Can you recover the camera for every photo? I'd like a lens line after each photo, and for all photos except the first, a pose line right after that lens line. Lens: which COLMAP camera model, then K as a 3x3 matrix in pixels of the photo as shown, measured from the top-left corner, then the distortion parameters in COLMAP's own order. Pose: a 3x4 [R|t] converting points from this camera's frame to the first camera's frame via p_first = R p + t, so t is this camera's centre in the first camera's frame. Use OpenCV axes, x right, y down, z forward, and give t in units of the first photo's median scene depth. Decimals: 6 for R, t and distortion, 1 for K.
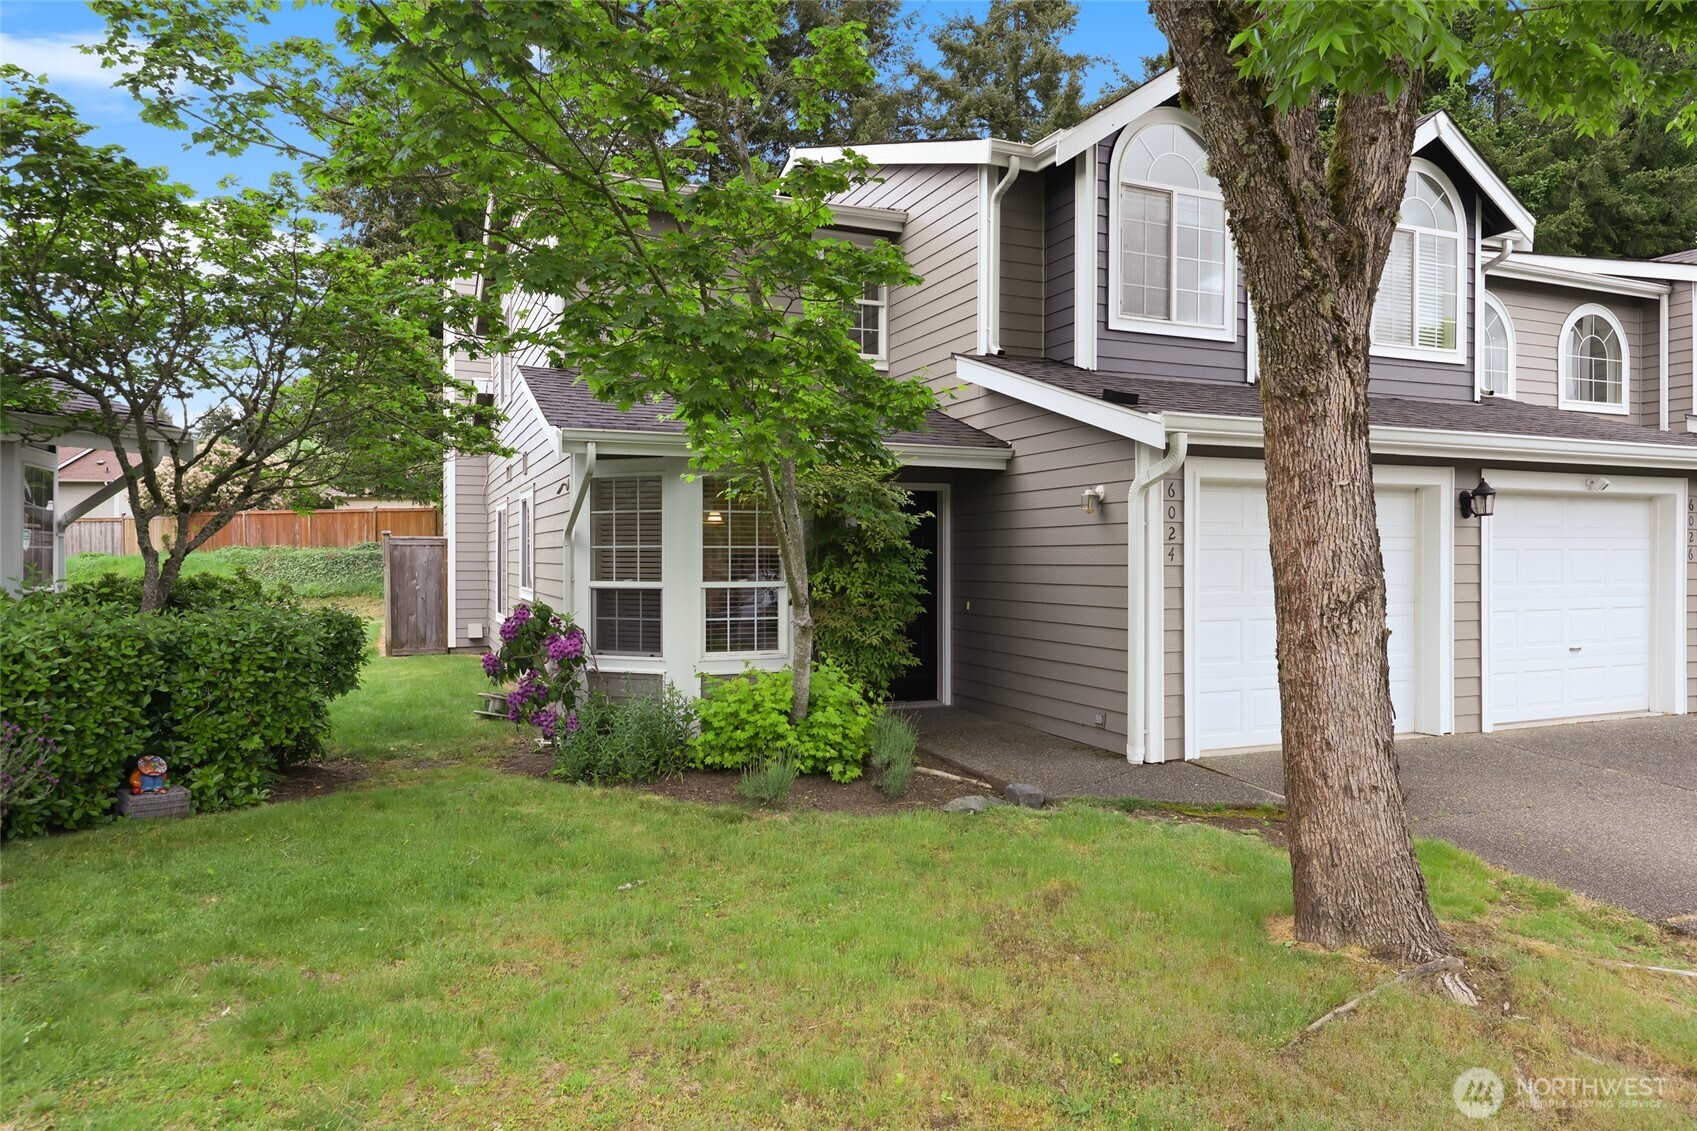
lens RADIAL K [[1101.1, 0, 861.7], [0, 1101.1, 532.4], [0, 0, 1]] dist [0.000990, -0.000289]
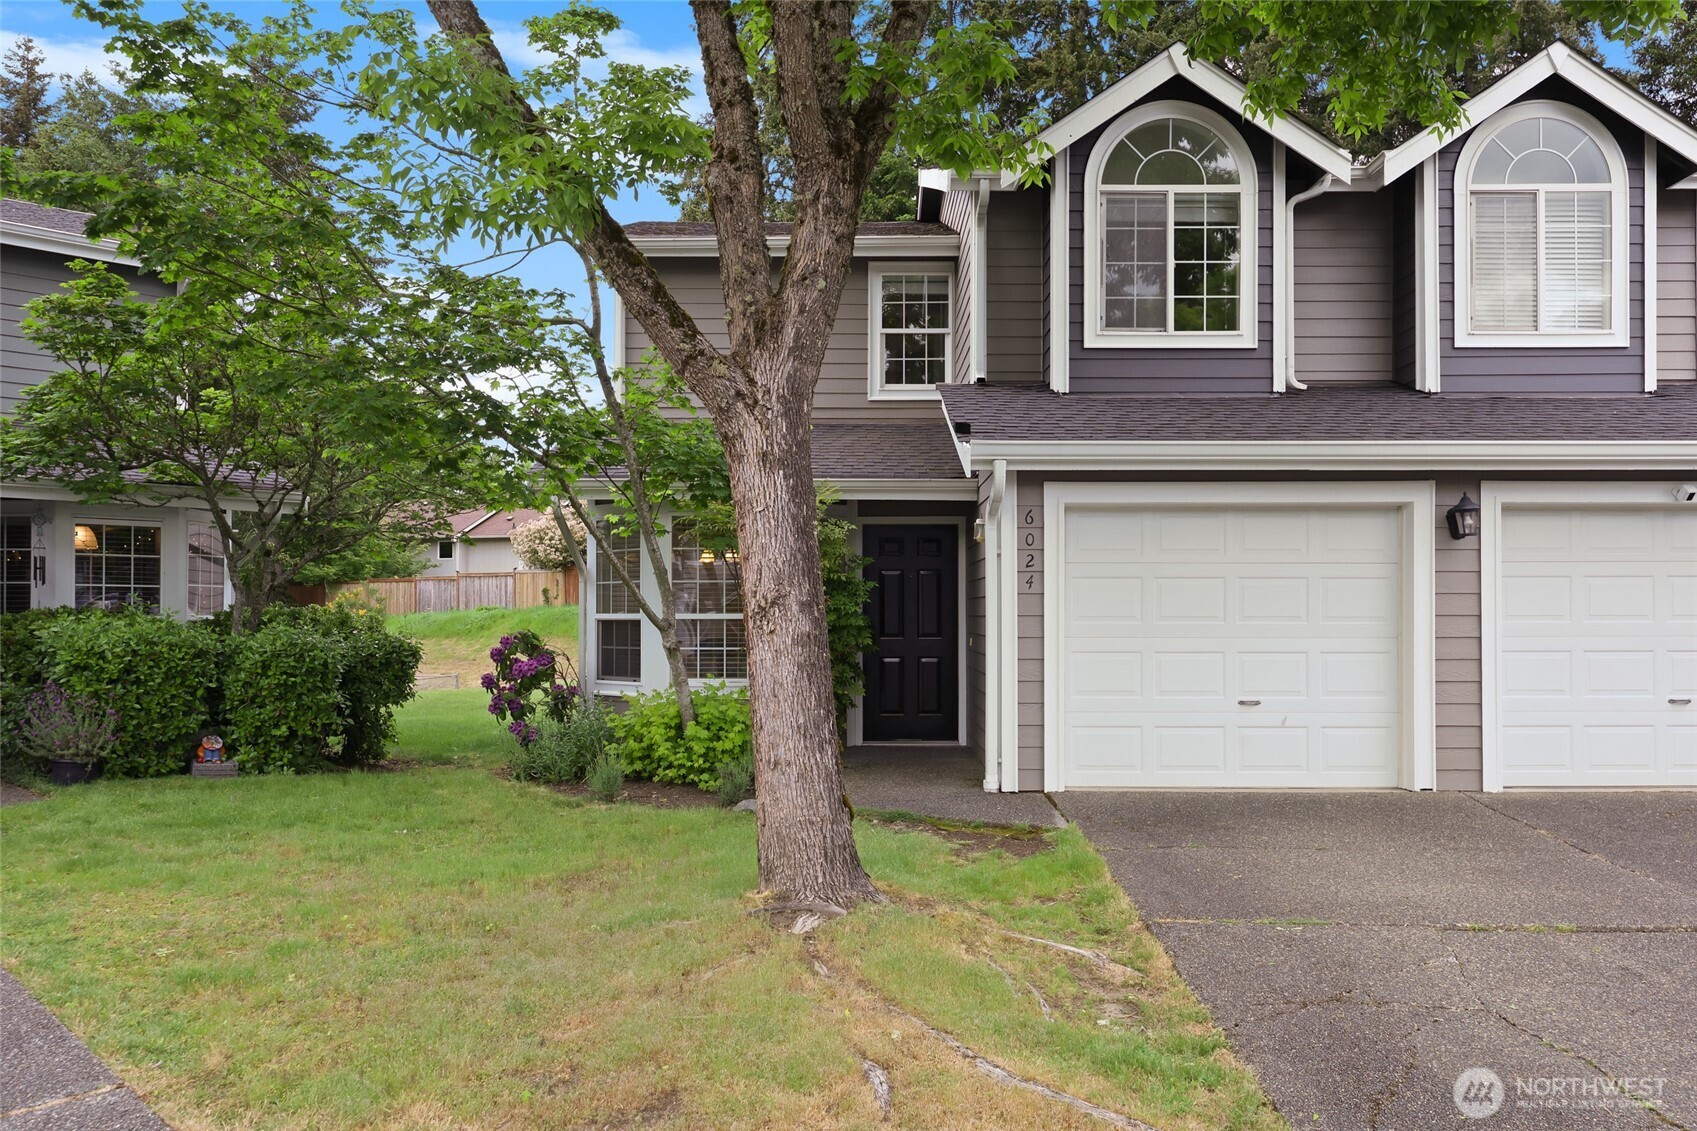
lens RADIAL K [[1382.6, 0, 846.0], [0, 1382.6, 566.9], [0, 0, 1]] dist [0.002529, 0.004173]
pose [[0.913446, -0.014210, -0.406713, 0.642577], [0.008708, 0.999844, -0.015374, 0.024096], [0.406868, 0.010501, 0.913427, -0.201782]]
